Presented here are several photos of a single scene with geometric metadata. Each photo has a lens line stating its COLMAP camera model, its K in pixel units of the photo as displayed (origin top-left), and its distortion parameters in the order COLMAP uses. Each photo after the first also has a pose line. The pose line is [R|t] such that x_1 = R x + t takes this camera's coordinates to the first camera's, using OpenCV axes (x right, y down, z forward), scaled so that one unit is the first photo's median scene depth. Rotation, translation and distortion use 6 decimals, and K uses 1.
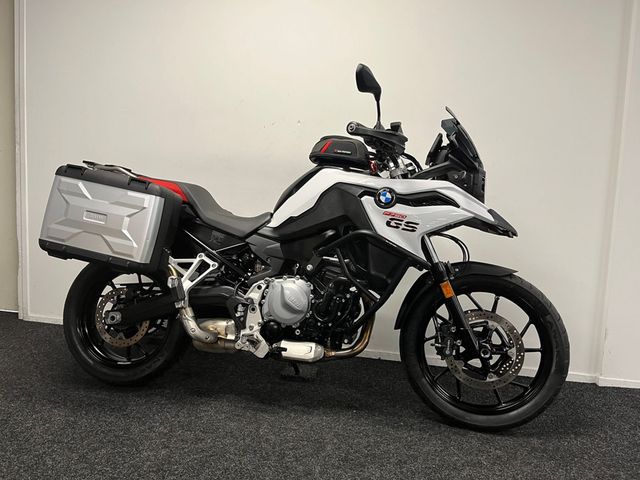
lens RADIAL K [[479.2, 0, 315.8], [0, 479.2, 242.0], [0, 0, 1]] dist [0.086745, -0.111483]
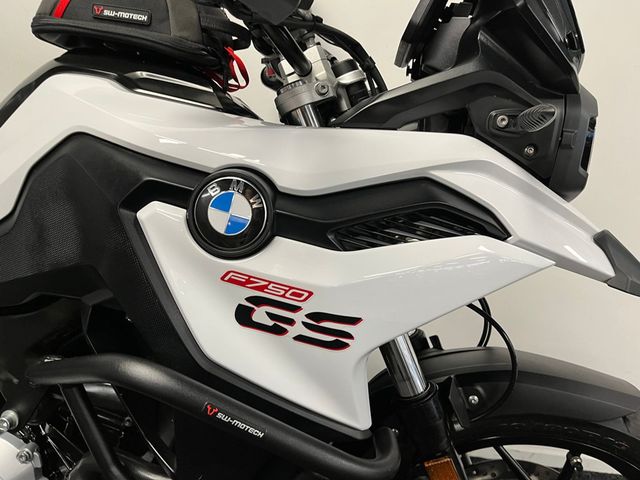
lens RADIAL K [[480.3, 0, 320.0], [0, 480.3, 240.0], [0, 0, 1]] dist [0.081406, -0.108112]
pose [[0.996728, -0.012730, 0.079825, 0.159593], [-0.004689, 0.976752, 0.214320, -0.123740], [-0.080698, -0.213993, 0.973496, 0.702547]]
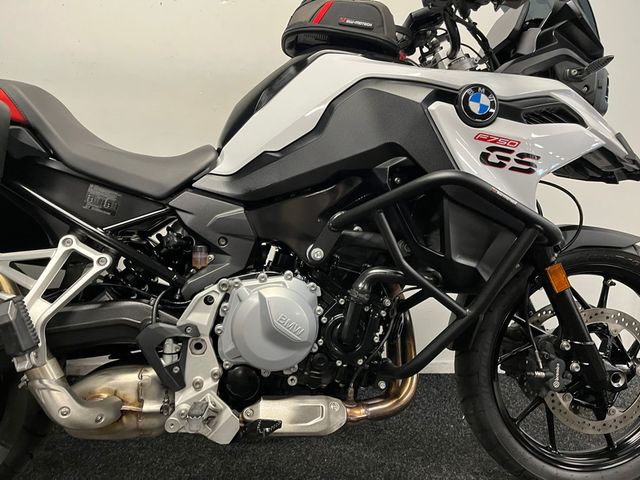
lens RADIAL K [[479.2, 0, 315.8], [0, 479.2, 242.0], [0, 0, 1]] dist [0.086745, -0.111483]
pose [[0.959504, -0.059261, 0.275390, -0.148042], [0.036605, 0.995562, 0.086694, -0.001935], [-0.279306, -0.073103, 0.957415, 0.523212]]
